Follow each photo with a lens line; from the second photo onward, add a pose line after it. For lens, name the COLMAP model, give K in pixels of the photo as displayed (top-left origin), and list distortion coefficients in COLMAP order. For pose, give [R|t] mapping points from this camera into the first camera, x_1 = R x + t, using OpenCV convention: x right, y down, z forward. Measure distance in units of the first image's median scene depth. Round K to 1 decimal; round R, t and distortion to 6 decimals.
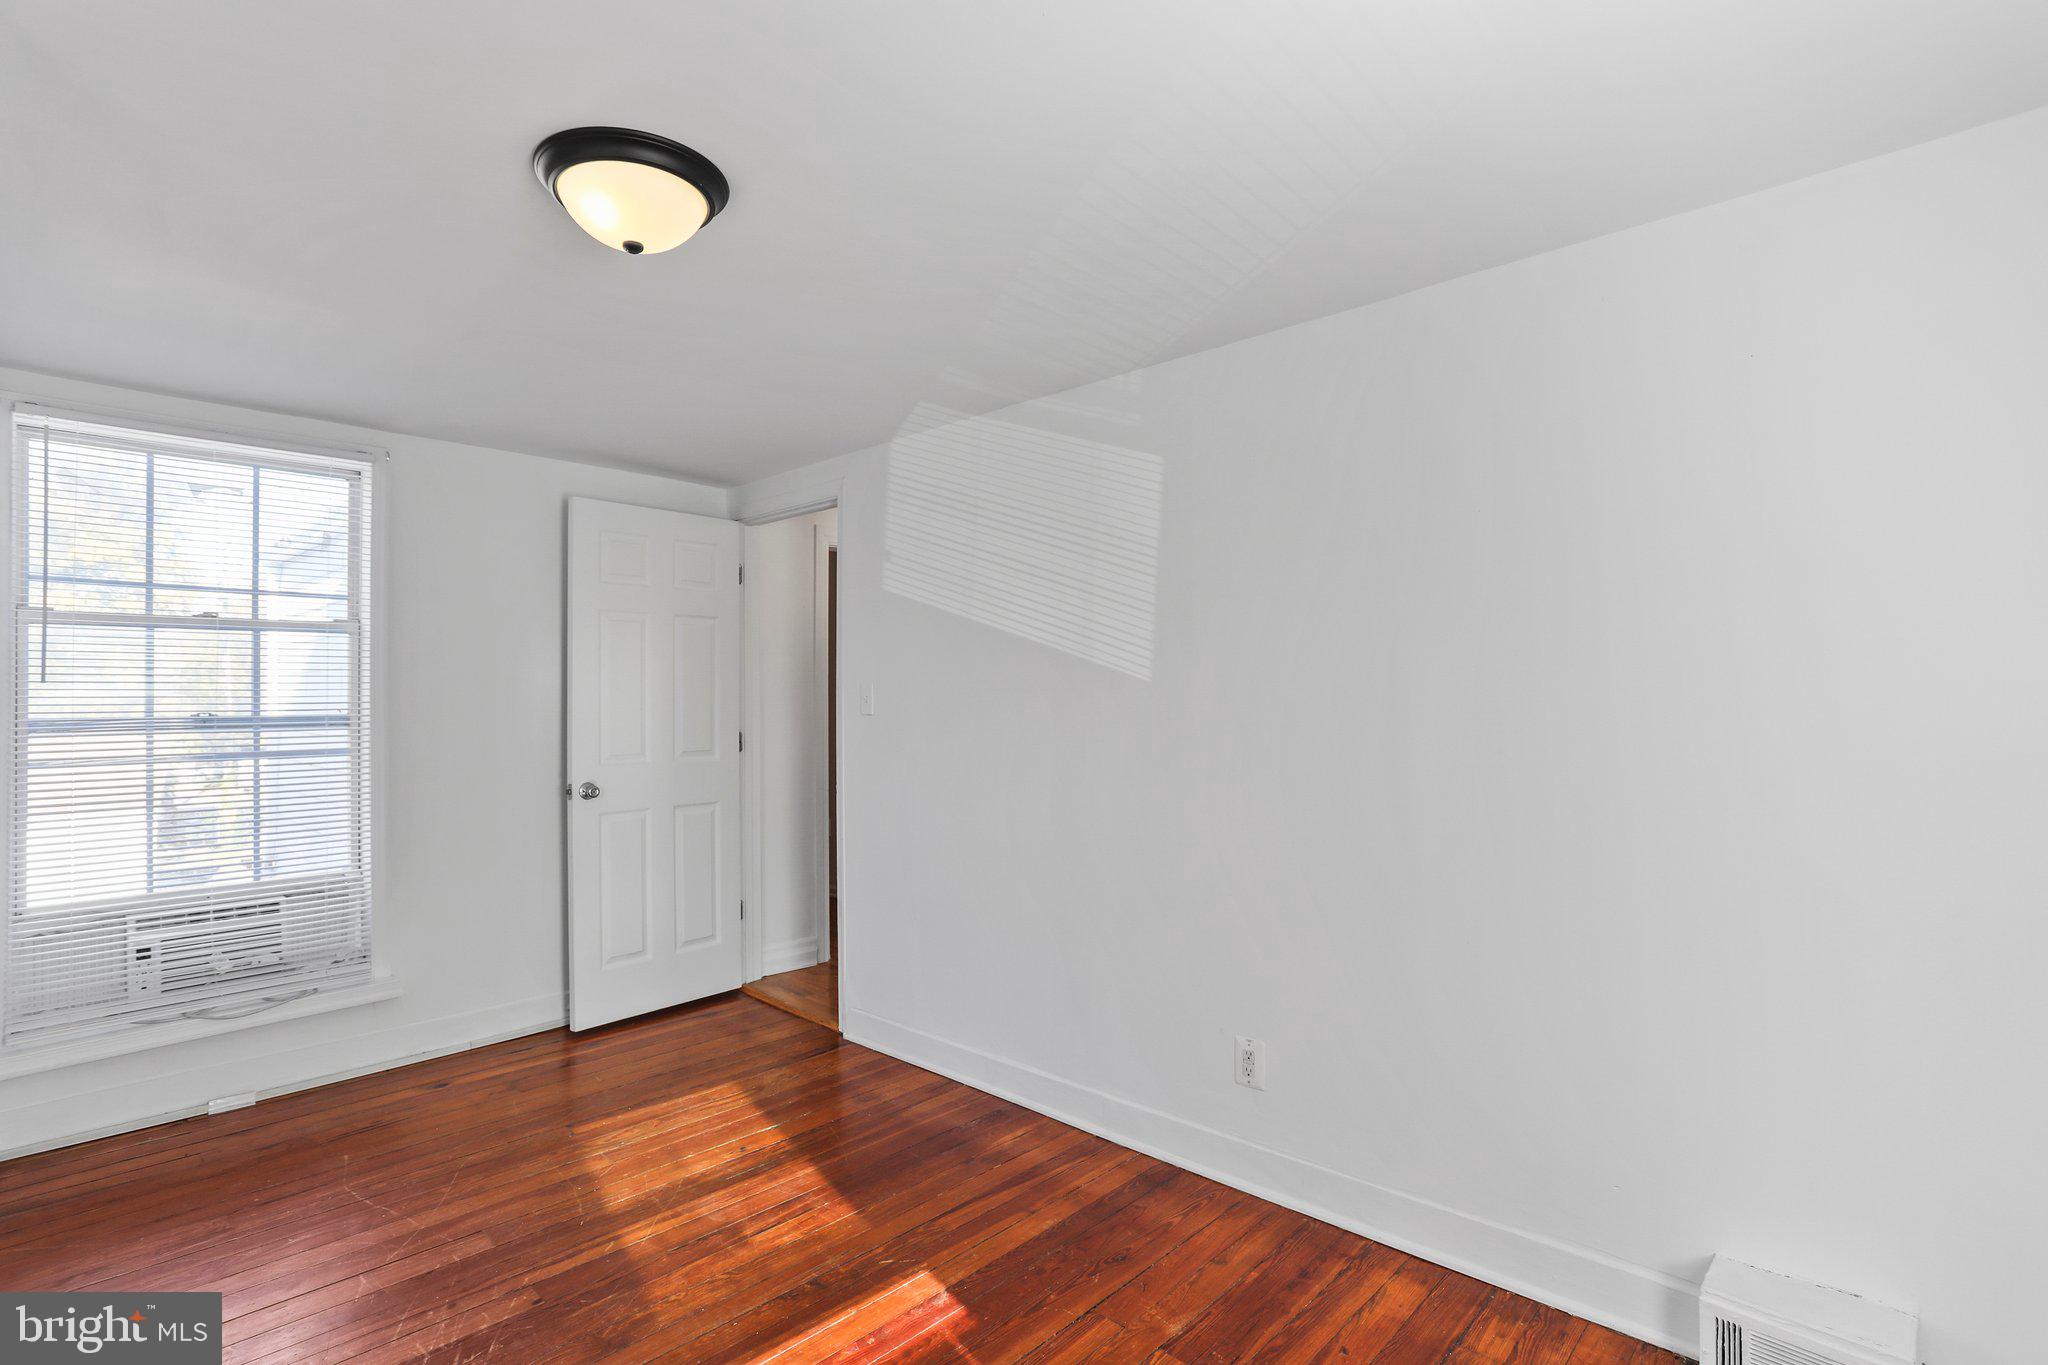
lens RADIAL K [[998.2, 0, 1007.8], [0, 998.2, 675.5], [0, 0, 1]] dist [-0.029033, 0.009874]
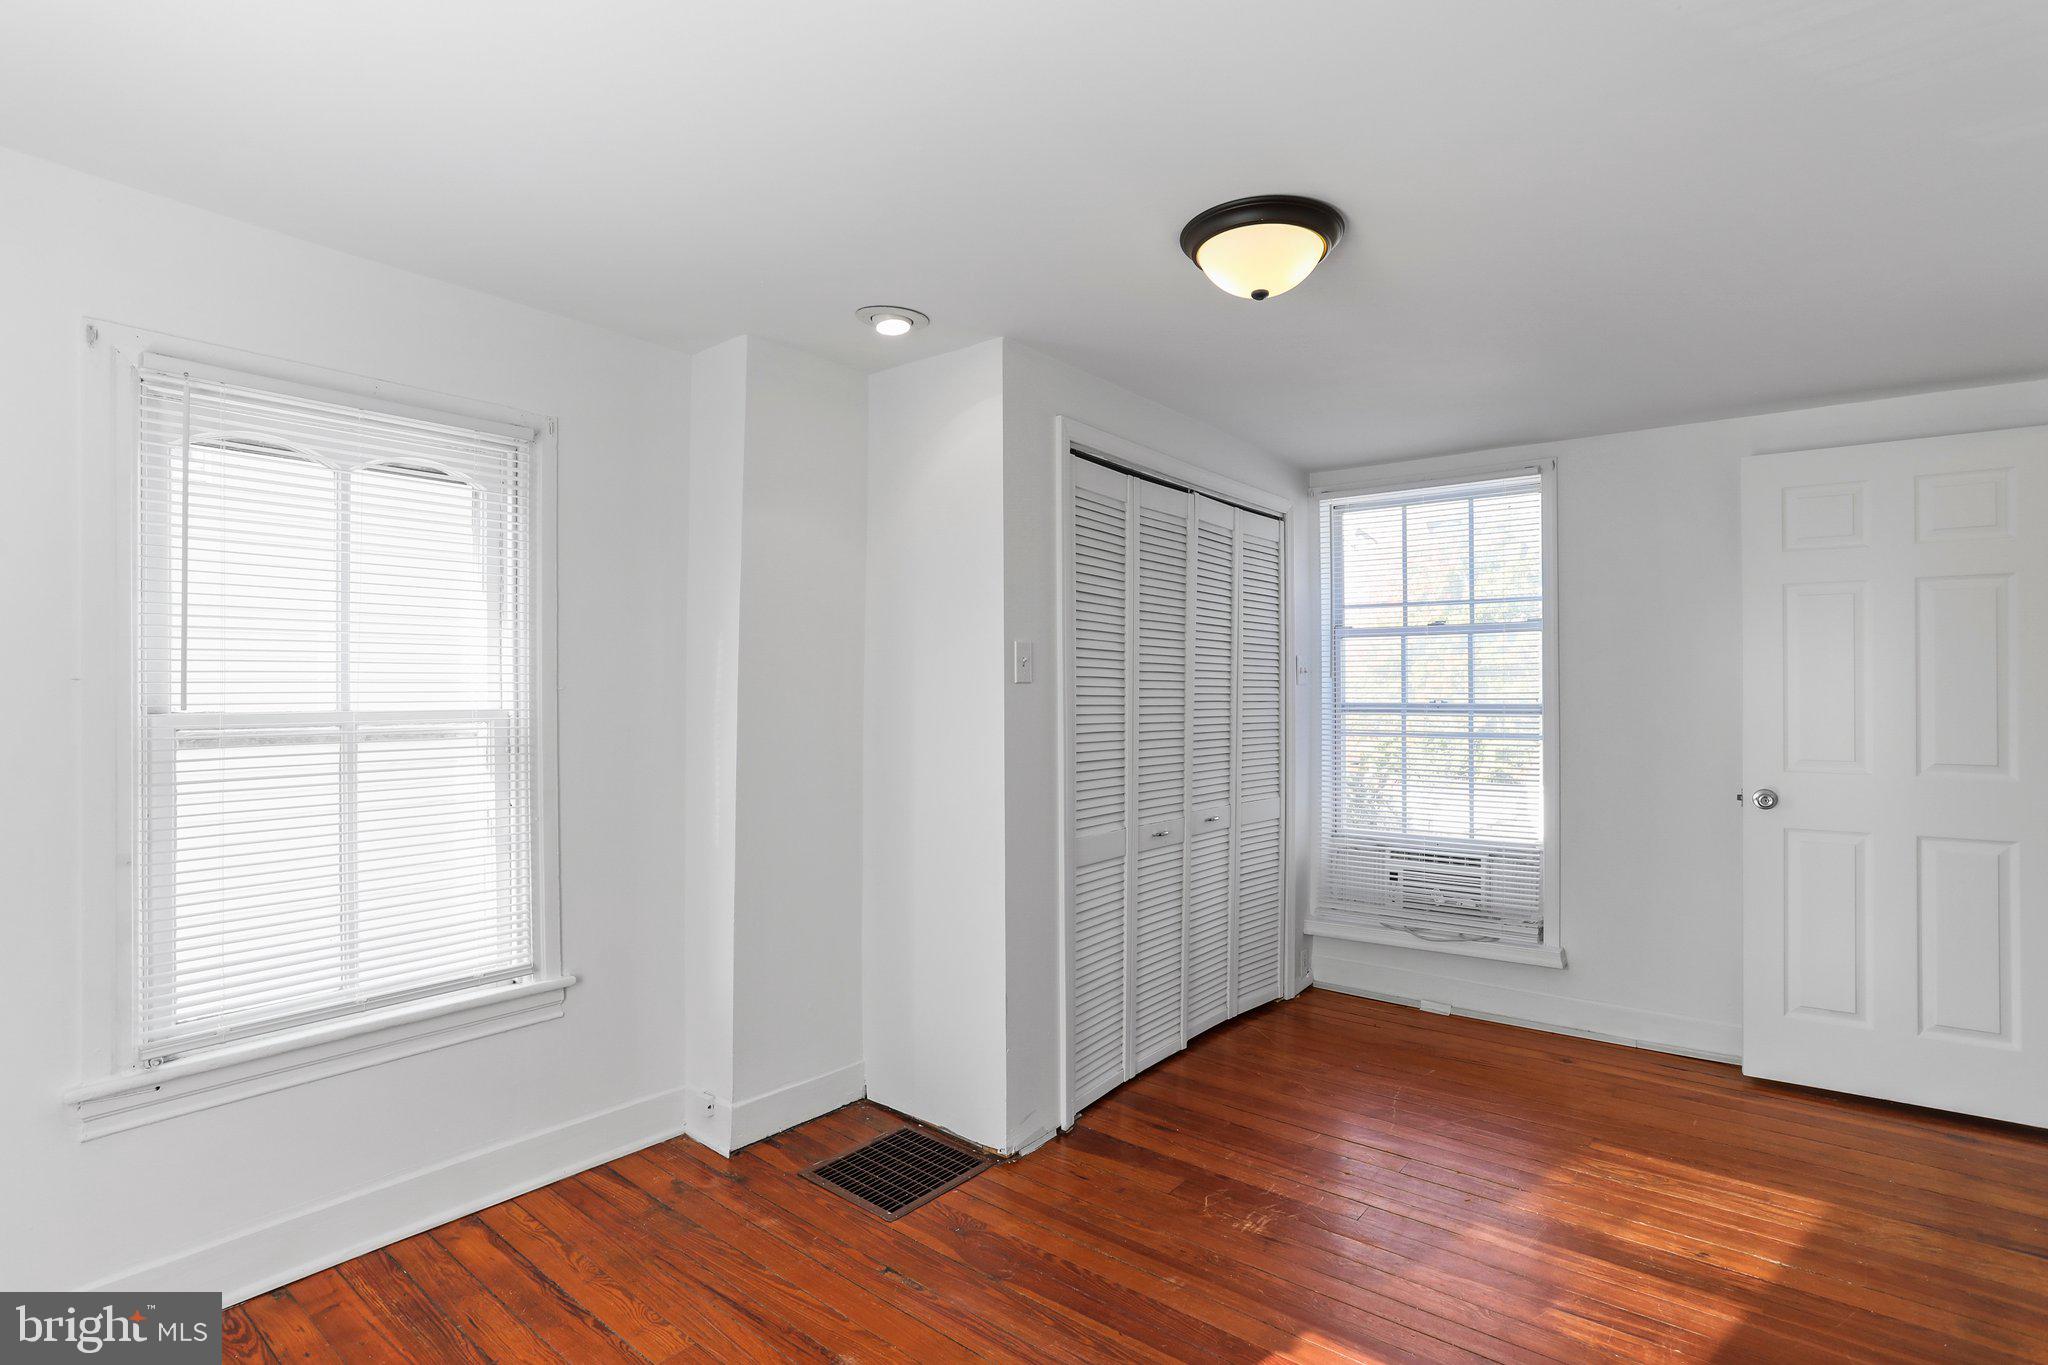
lens RADIAL K [[998.2, 0, 1027.7], [0, 998.2, 684.4], [0, 0, 1]] dist [-0.029033, 0.009874]
pose [[0.092703, -0.000520, -0.995694, 0.427181], [0.017600, 0.999844, 0.001116, 0.006855], [0.995538, -0.017628, 0.092697, 0.355582]]
